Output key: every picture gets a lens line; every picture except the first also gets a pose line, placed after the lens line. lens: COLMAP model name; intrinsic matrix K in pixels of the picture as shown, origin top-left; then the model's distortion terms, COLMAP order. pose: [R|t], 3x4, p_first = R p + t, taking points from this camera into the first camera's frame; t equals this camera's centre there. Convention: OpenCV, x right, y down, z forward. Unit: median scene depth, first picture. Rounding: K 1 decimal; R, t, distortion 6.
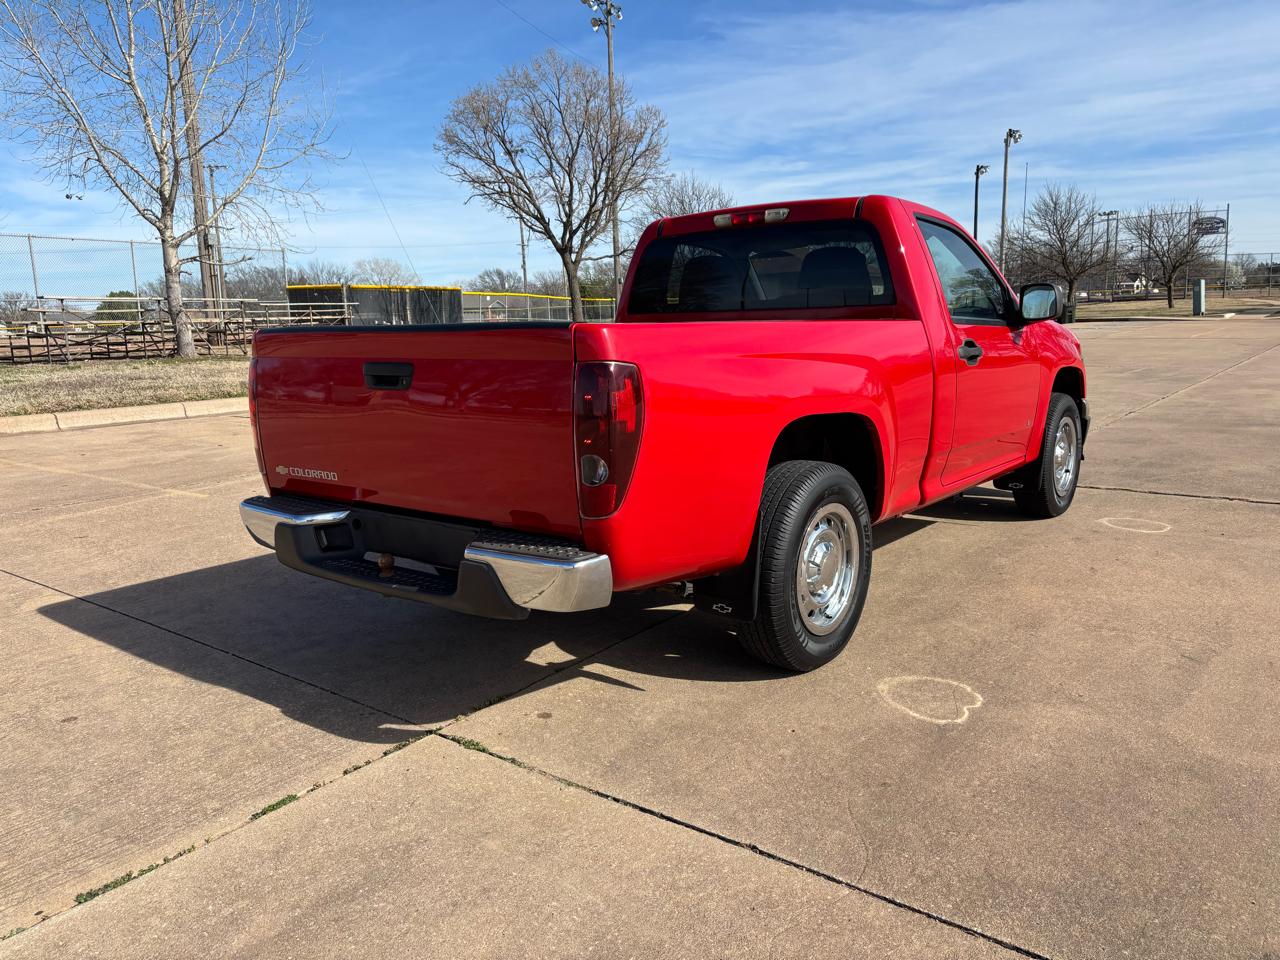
lens RADIAL K [[967.4, 0, 629.6], [0, 967.4, 477.7], [0, 0, 1]] dist [0.042387, -0.040830]
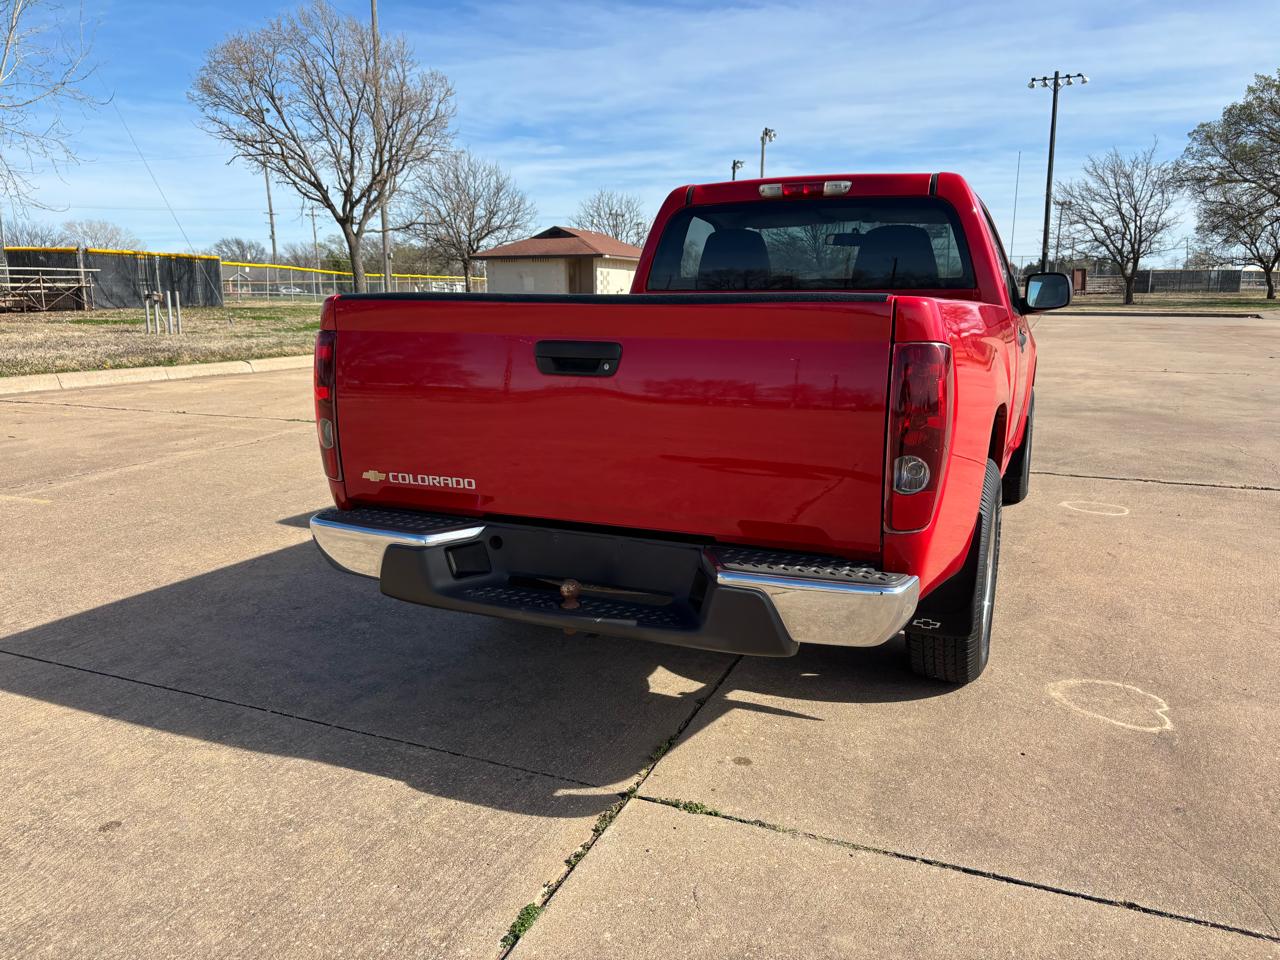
lens RADIAL K [[967.4, 0, 648.3], [0, 967.4, 483.3], [0, 0, 1]] dist [0.042387, -0.040830]
pose [[0.965193, -0.021263, 0.260675, -0.197757], [0.015362, 0.999578, 0.024652, -0.010247], [-0.261089, -0.019790, 0.965112, 0.106113]]
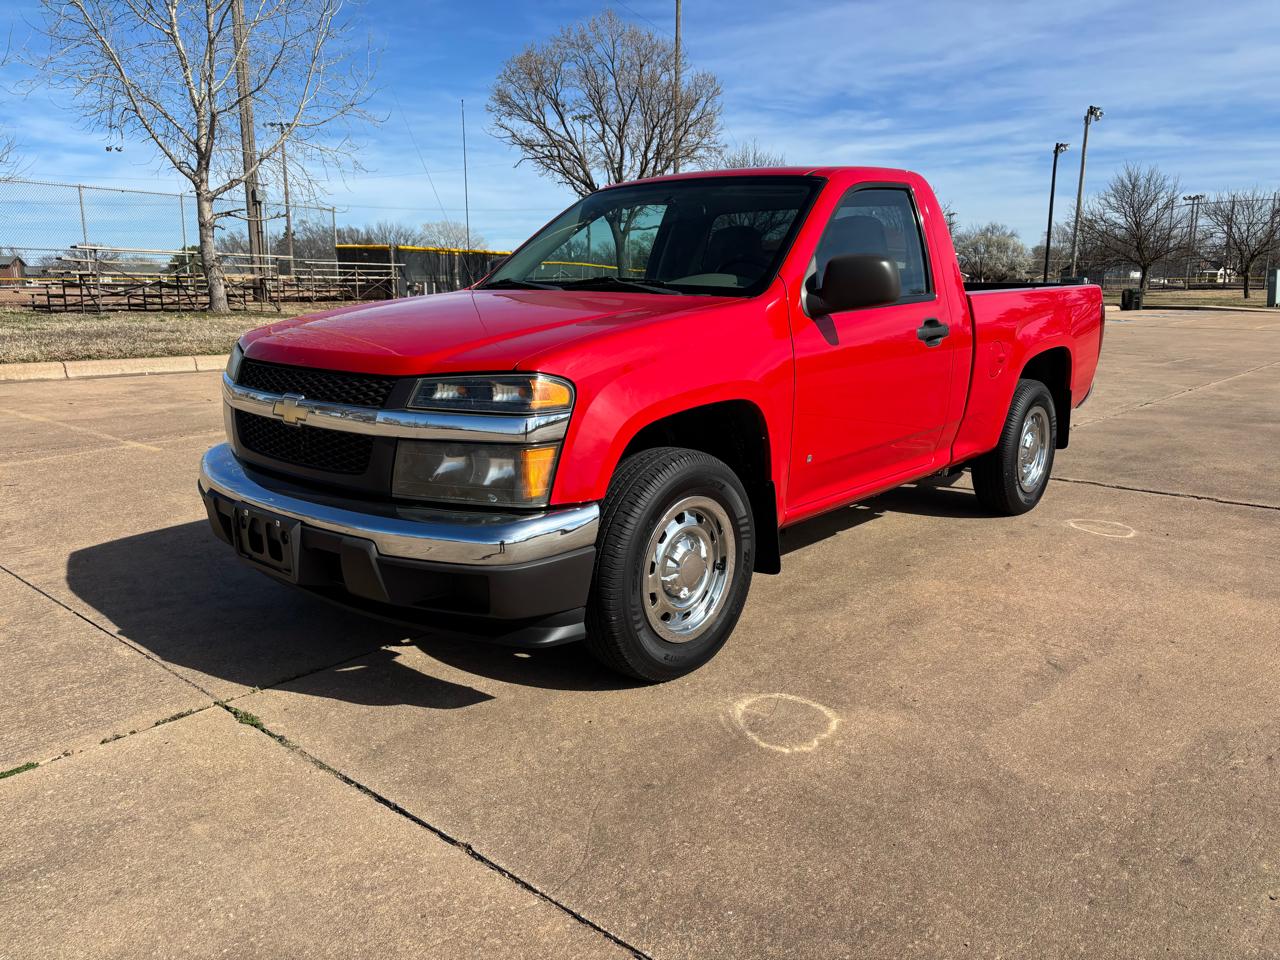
lens RADIAL K [[967.4, 0, 647.5], [0, 967.4, 481.3], [0, 0, 1]] dist [0.042387, -0.040830]
pose [[0.998120, 0.043410, -0.043263, 0.124908], [-0.042002, 0.998574, 0.032937, -0.002934], [0.044631, -0.031058, 0.998521, 0.034232]]
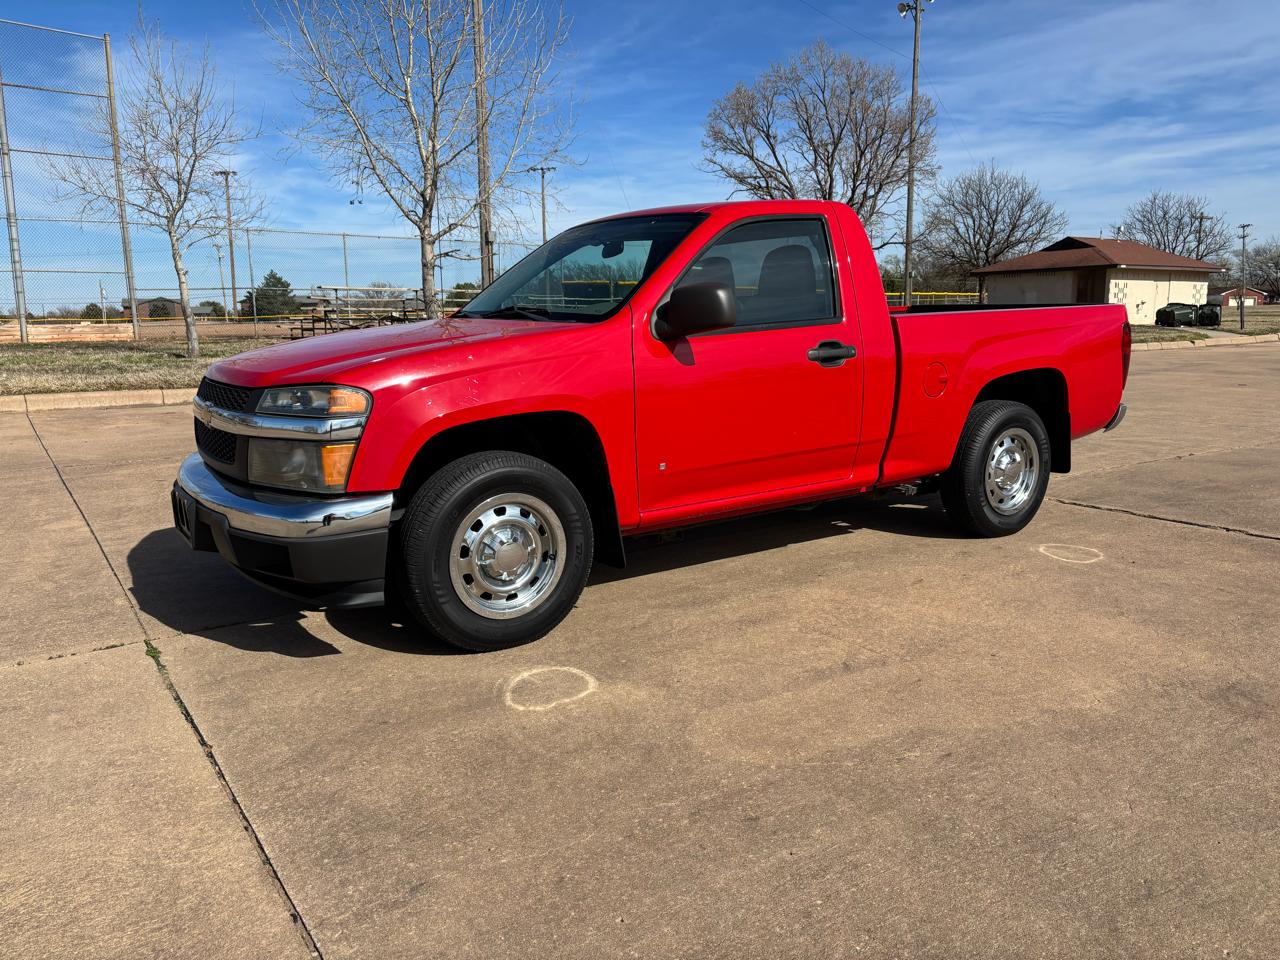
lens RADIAL K [[967.4, 0, 639.9], [0, 967.4, 477.8], [0, 0, 1]] dist [0.042387, -0.040830]
pose [[0.952459, 0.069098, -0.296727, 0.373958], [-0.067395, 0.997598, 0.015978, -0.003346], [0.297119, 0.004779, 0.954829, 0.001396]]
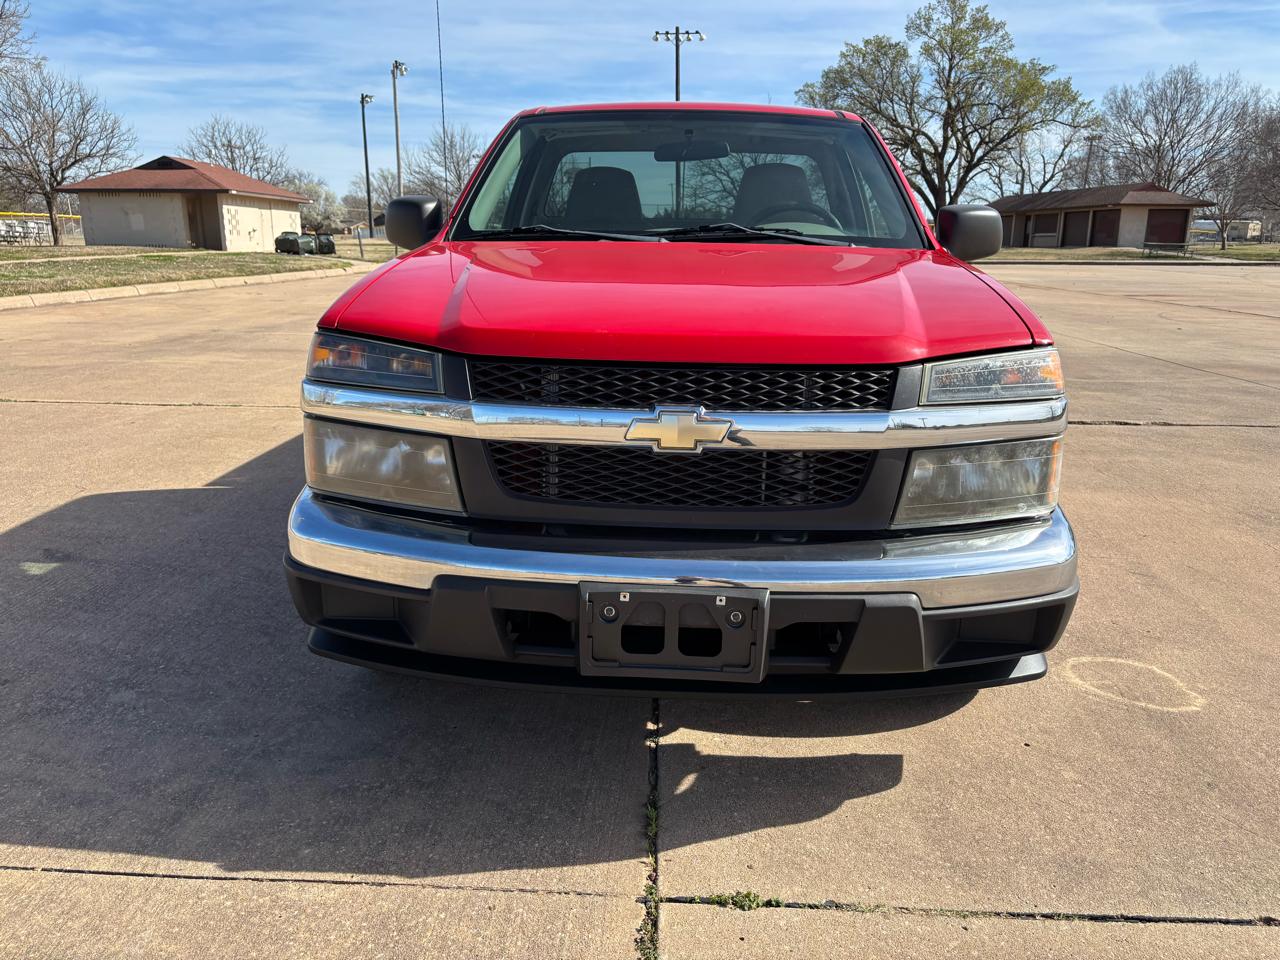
lens RADIAL K [[967.4, 0, 647.2], [0, 967.4, 479.5], [0, 0, 1]] dist [0.042387, -0.040830]
pose [[0.812028, -0.105562, 0.573992, -0.264682], [0.066279, 0.993823, 0.089008, -0.027402], [-0.579843, -0.034233, 0.814009, 0.257581]]
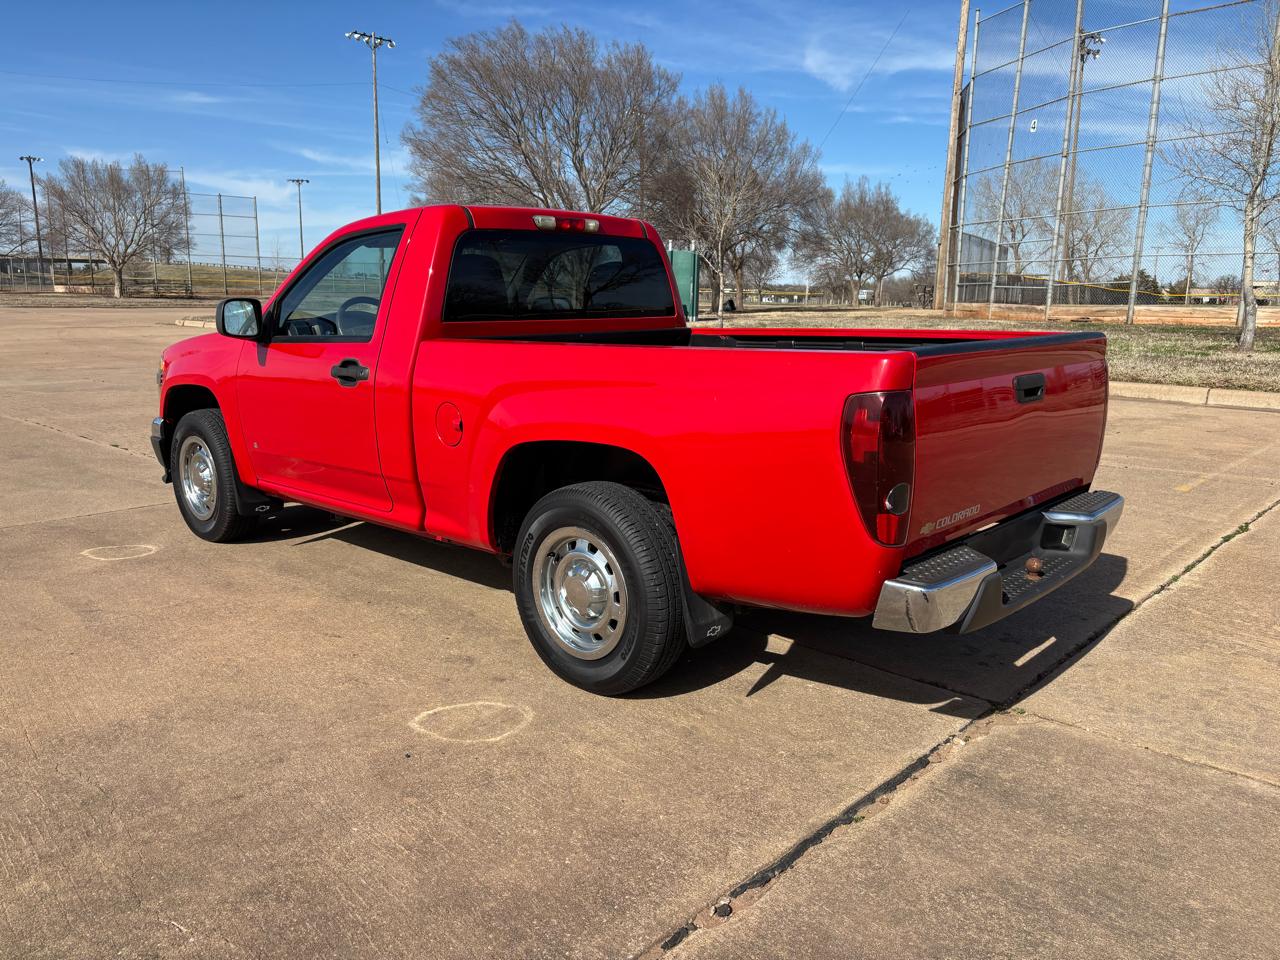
lens RADIAL K [[967.4, 0, 632.3], [0, 967.4, 478.4], [0, 0, 1]] dist [0.042387, -0.040830]
pose [[-0.088539, 0.217434, -0.972051, 0.955487], [-0.174138, 0.957476, 0.230035, -0.214146], [0.980733, 0.189639, -0.046910, 0.967749]]
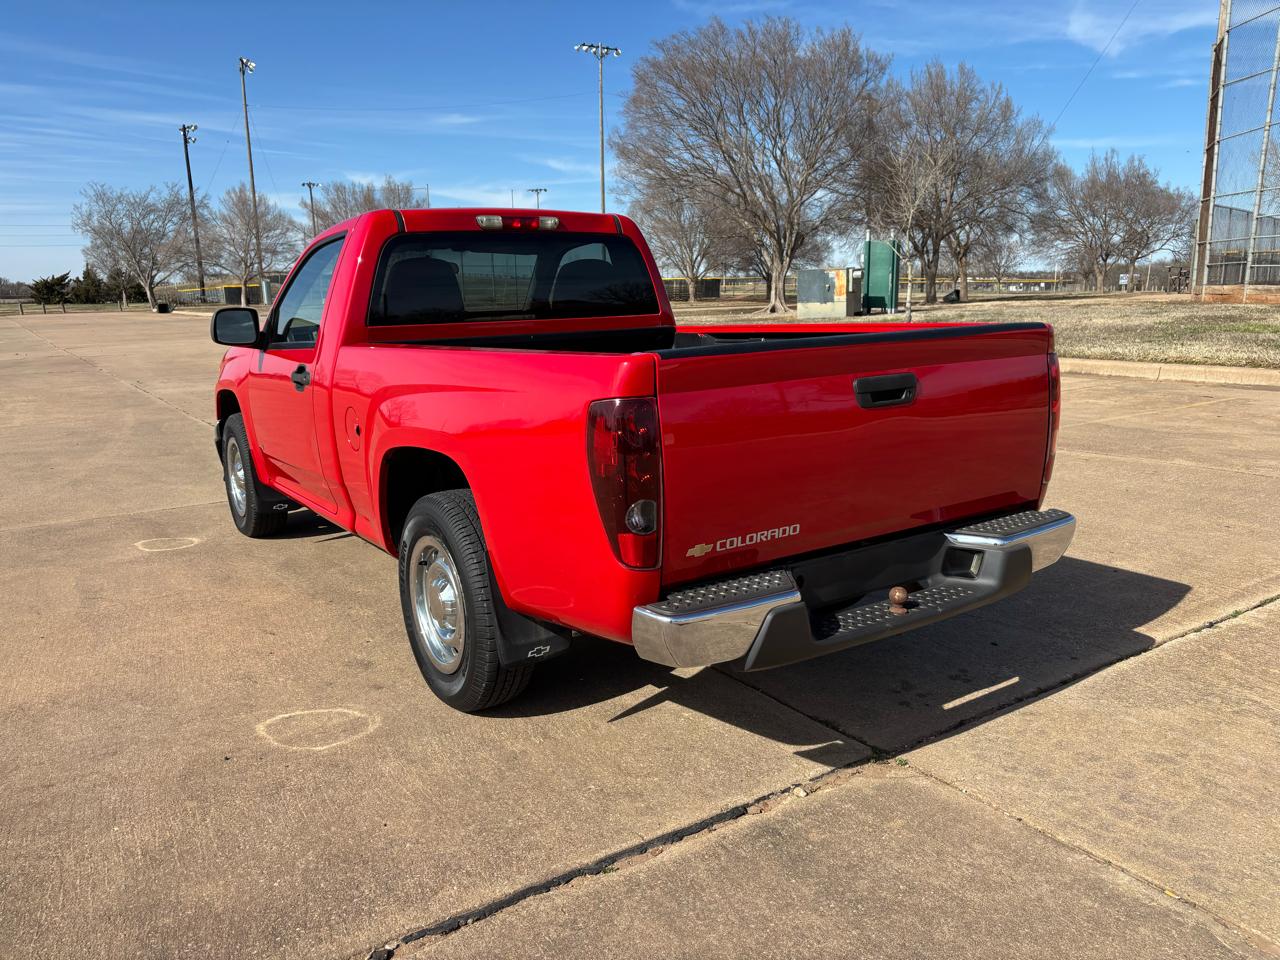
lens RADIAL K [[967.4, 0, 630.1], [0, 967.4, 482.3], [0, 0, 1]] dist [0.042387, -0.040830]
pose [[-0.318664, 0.220510, -0.921861, 0.881854], [-0.127832, 0.953681, 0.272309, -0.243771], [0.939208, 0.204618, -0.275716, 1.160545]]
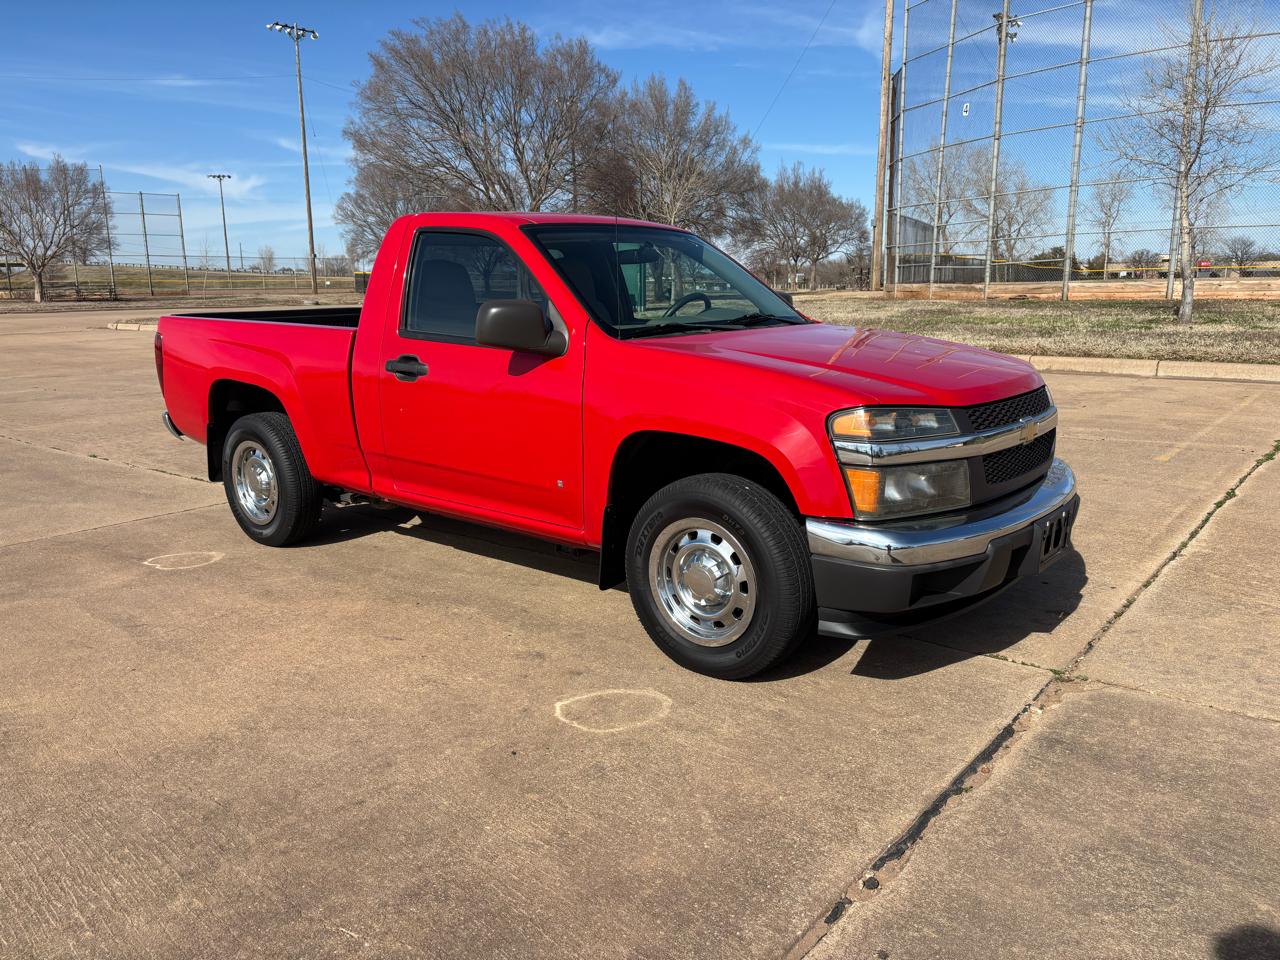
lens RADIAL K [[967.4, 0, 631.1], [0, 967.4, 471.2], [0, 0, 1]] dist [0.042387, -0.040830]
pose [[-0.020947, 0.223622, -0.974451, 0.968815], [-0.150340, 0.962877, 0.224198, -0.206336], [0.988412, 0.151195, 0.013450, 0.891672]]
